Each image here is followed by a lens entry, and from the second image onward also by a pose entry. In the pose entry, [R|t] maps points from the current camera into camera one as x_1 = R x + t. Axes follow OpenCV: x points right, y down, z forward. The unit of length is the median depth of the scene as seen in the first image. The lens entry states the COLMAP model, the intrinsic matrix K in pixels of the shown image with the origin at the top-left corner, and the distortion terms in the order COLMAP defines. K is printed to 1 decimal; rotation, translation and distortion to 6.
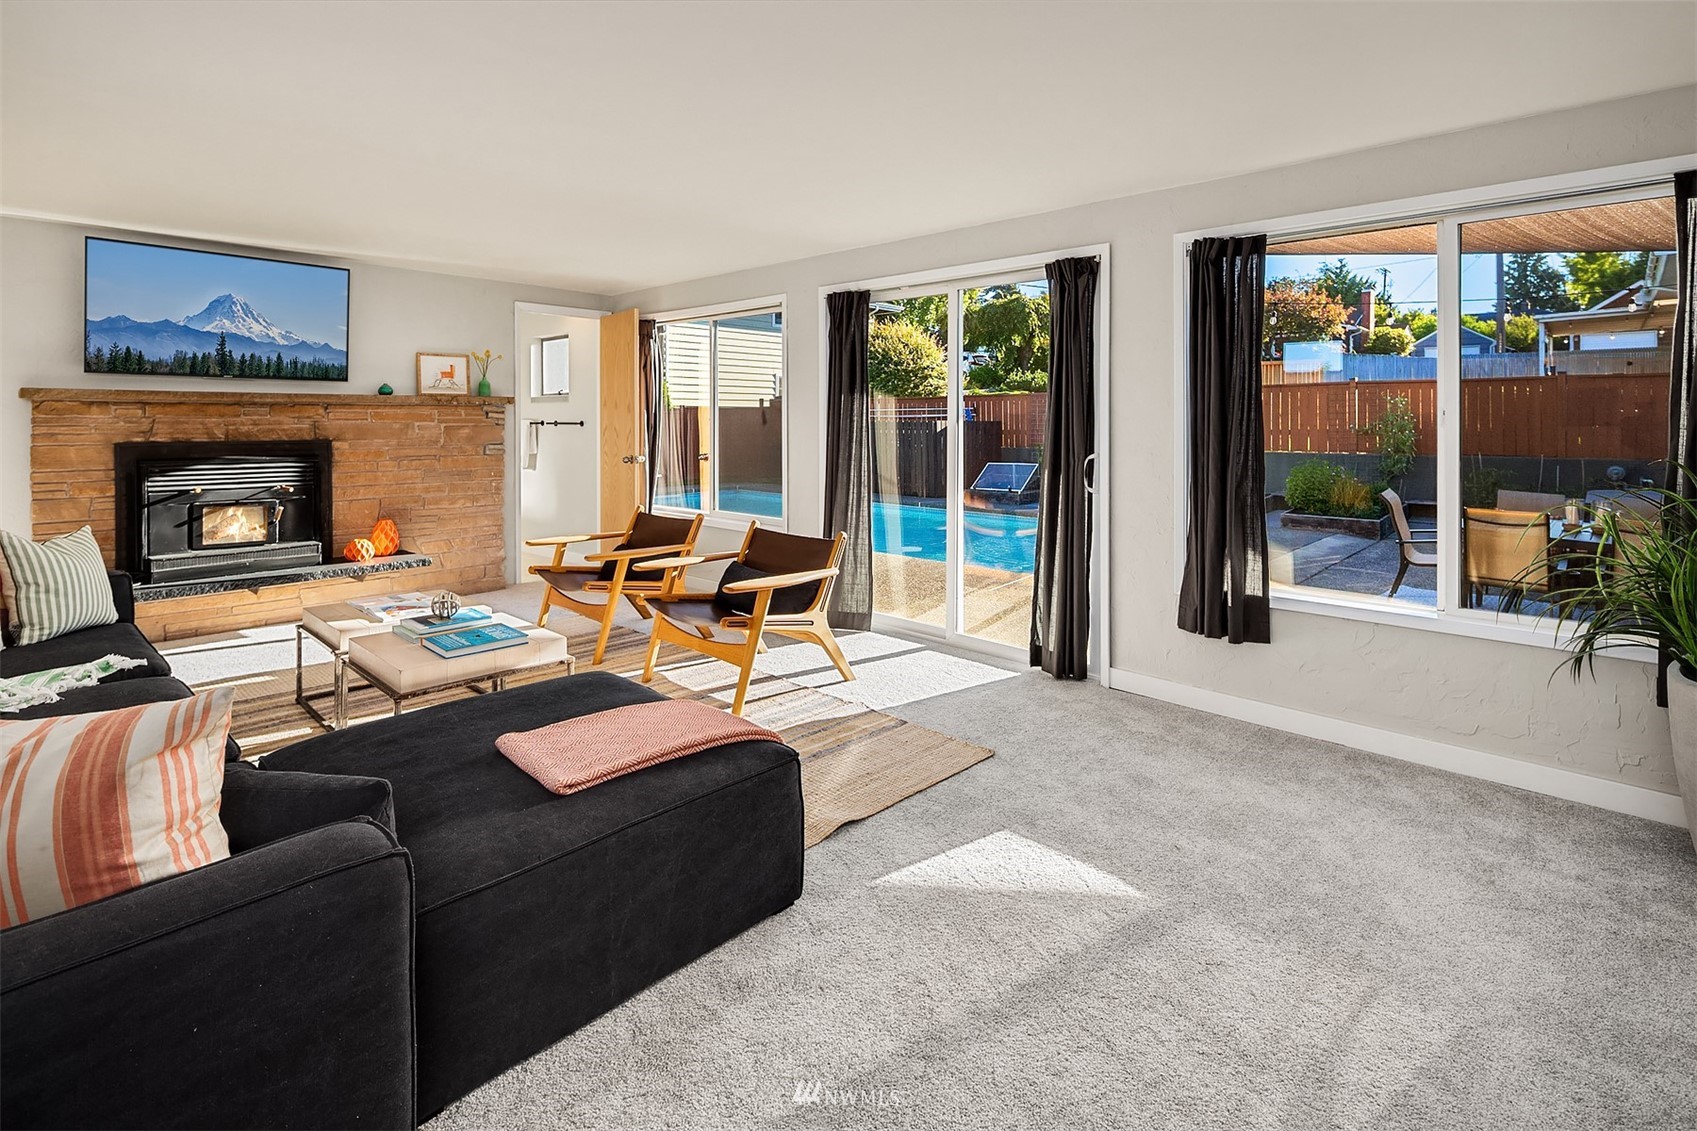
lens RADIAL K [[840.1, 0, 837.9], [0, 840.1, 425.6], [0, 0, 1]] dist [-0.005008, -0.000951]
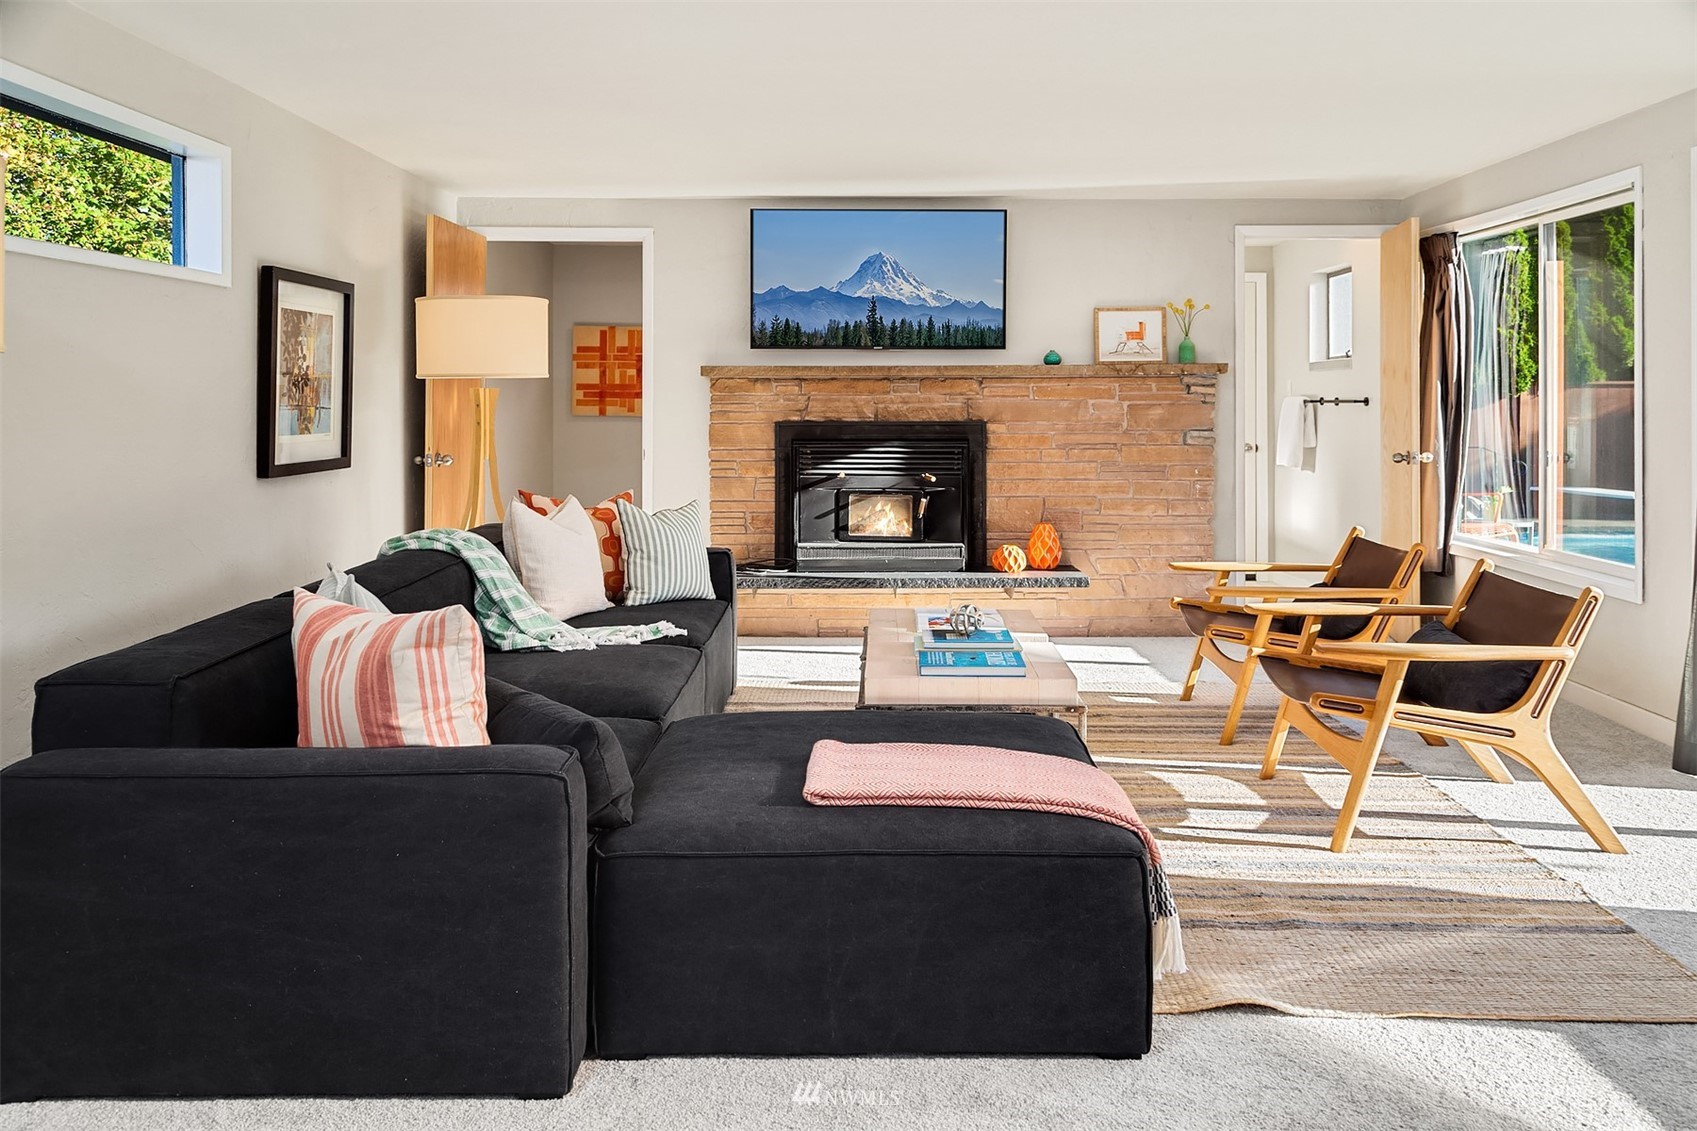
lens RADIAL K [[1346.5, 0, 885.6], [0, 1346.5, 408.3], [0, 0, 1]] dist [0.005995, 0.004873]
pose [[0.702904, 0.001723, -0.711282, 0.279179], [-0.002297, 0.999997, 0.000152, 0.005253], [0.711281, 0.001526, 0.702906, 0.012955]]
